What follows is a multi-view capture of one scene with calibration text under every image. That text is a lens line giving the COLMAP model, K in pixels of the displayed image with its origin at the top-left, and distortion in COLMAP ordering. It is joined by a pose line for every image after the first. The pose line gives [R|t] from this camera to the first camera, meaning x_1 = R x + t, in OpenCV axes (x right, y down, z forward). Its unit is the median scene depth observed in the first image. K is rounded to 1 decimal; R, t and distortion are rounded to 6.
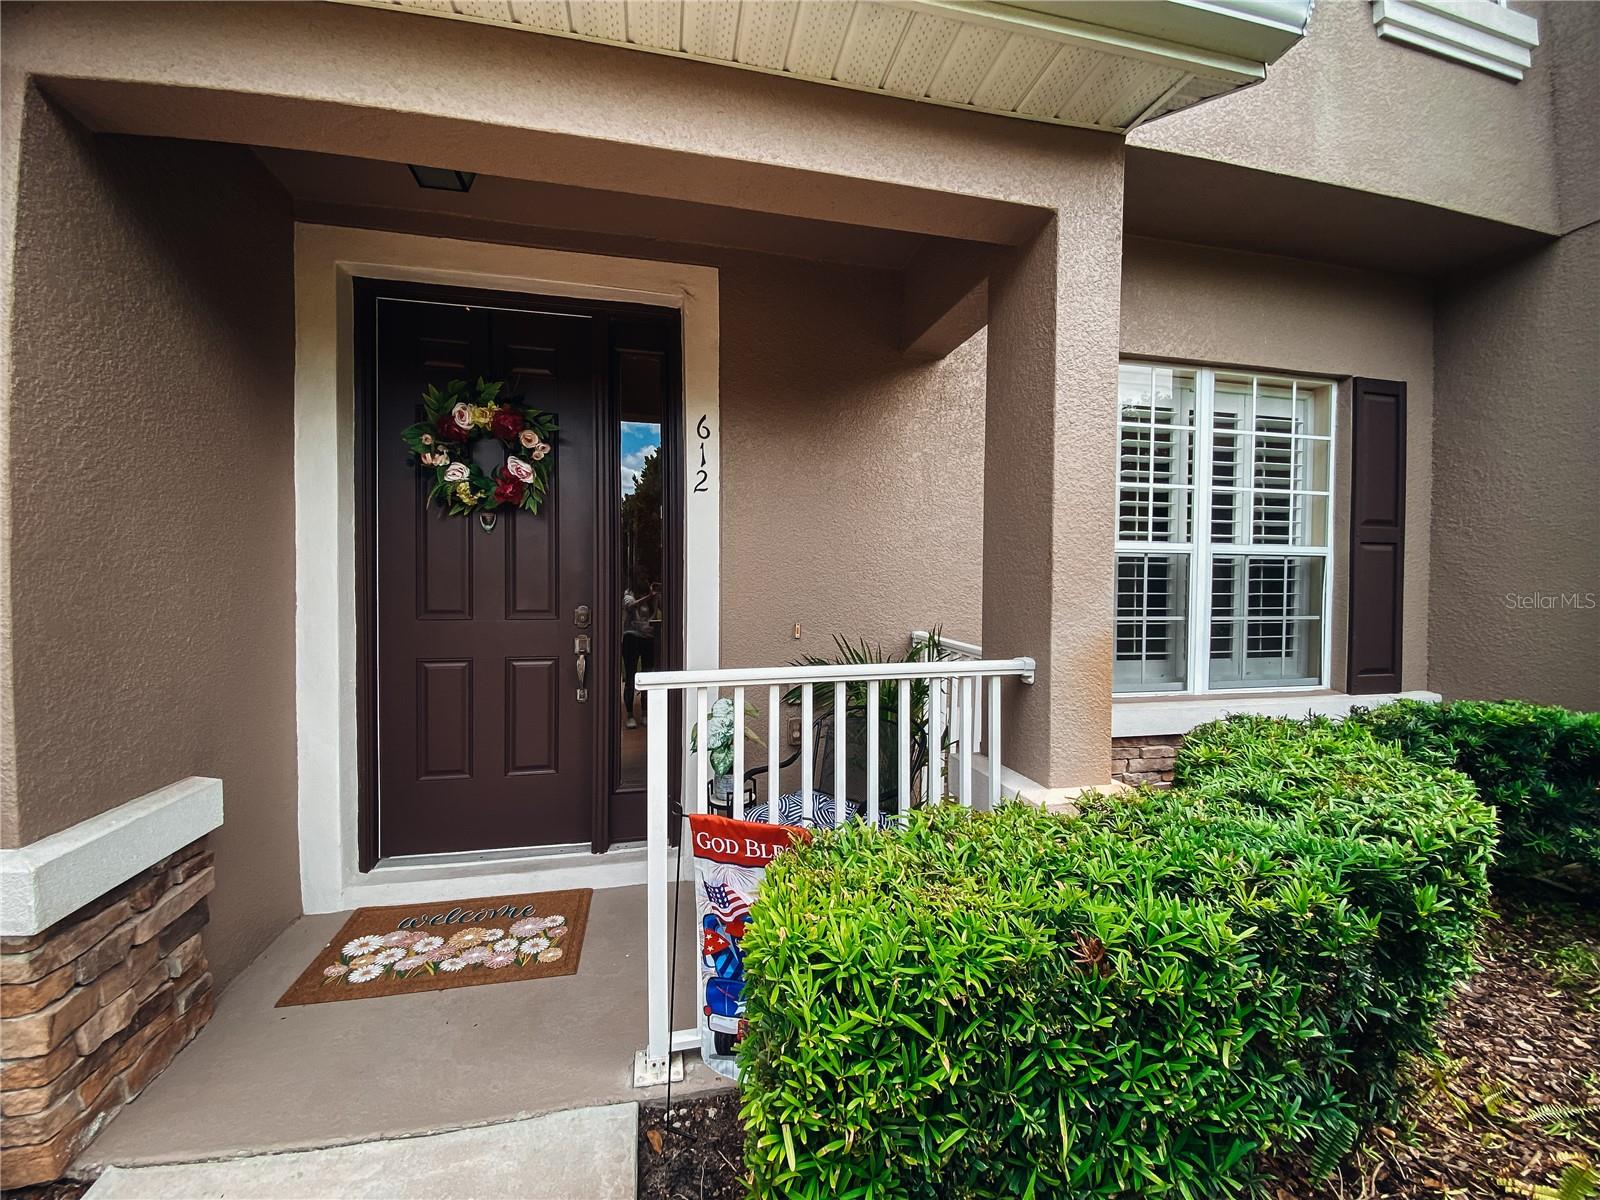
lens RADIAL K [[647.8, 0, 800.0], [0, 647.8, 600.0], [0, 0, 1]] dist [0.020716, -0.018652]
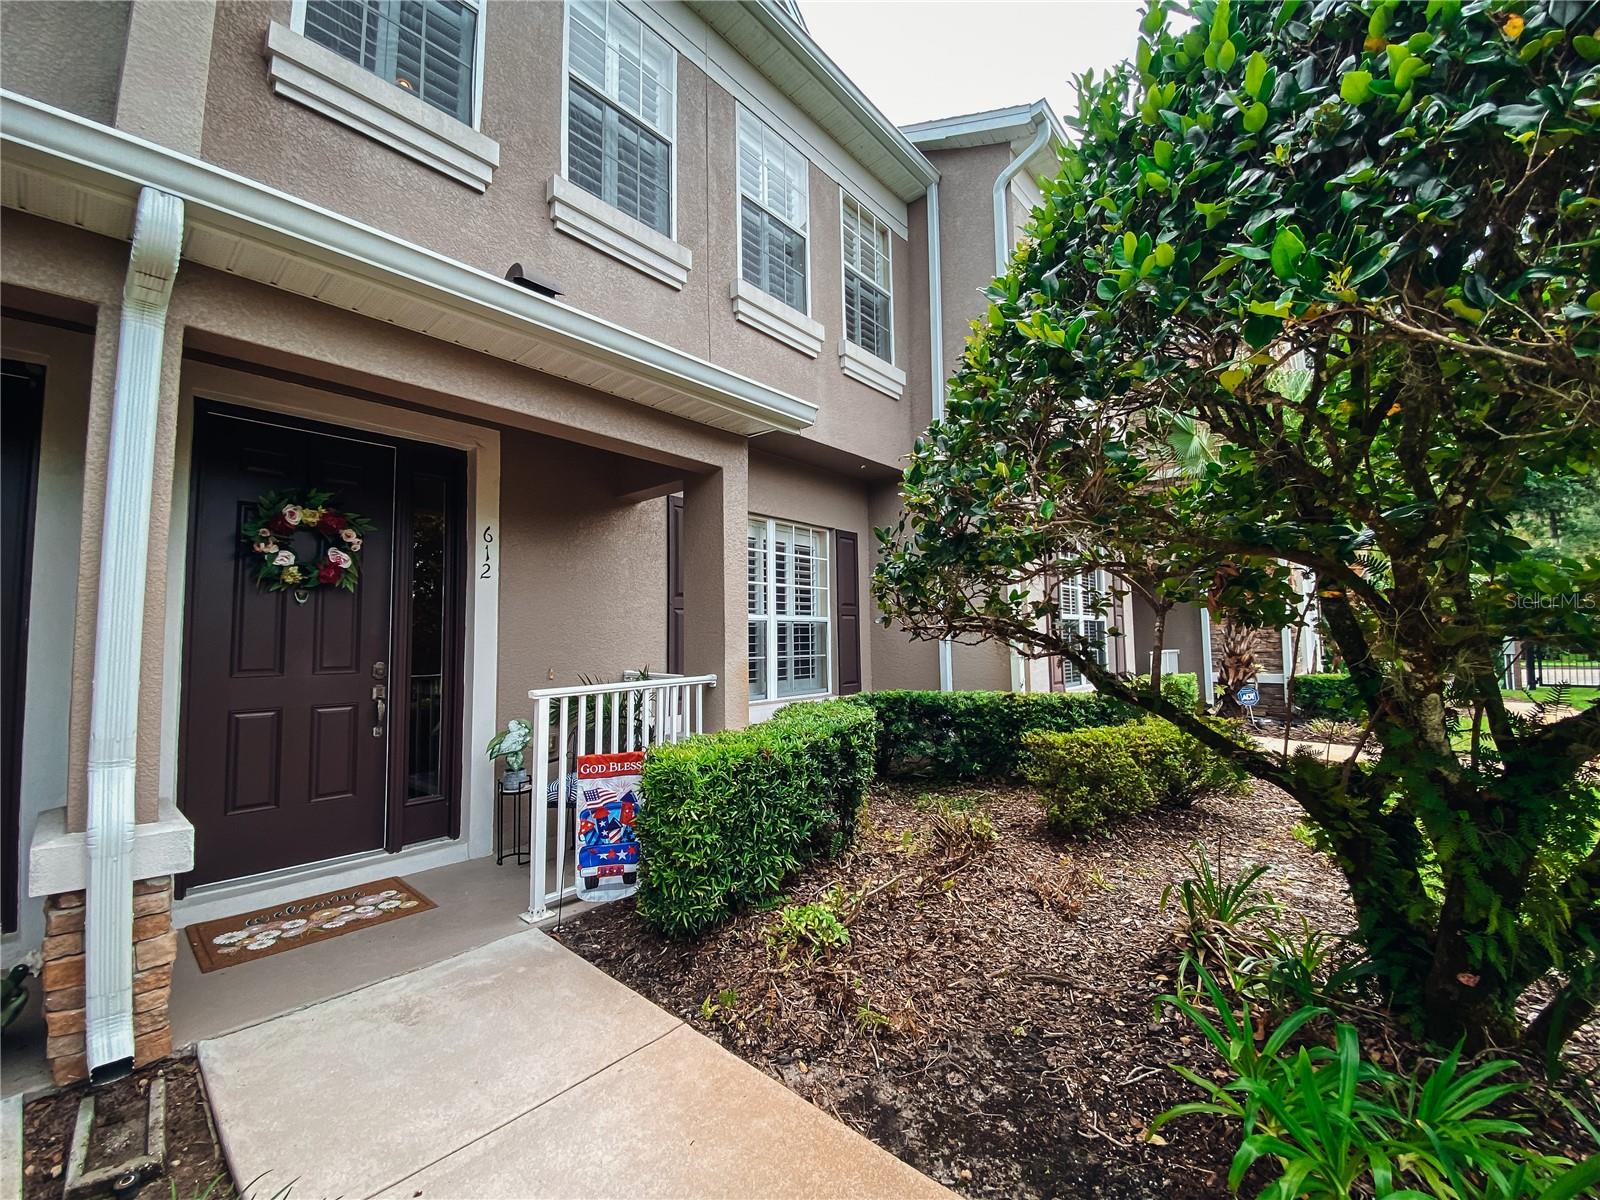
lens RADIAL K [[647.8, 0, 800.0], [0, 647.8, 600.0], [0, 0, 1]] dist [0.020716, -0.018652]
pose [[0.809128, 0.019025, 0.587324, -0.435932], [0.033884, 0.996302, -0.078952, 0.017752], [-0.586655, 0.083783, 0.805492, -0.570913]]
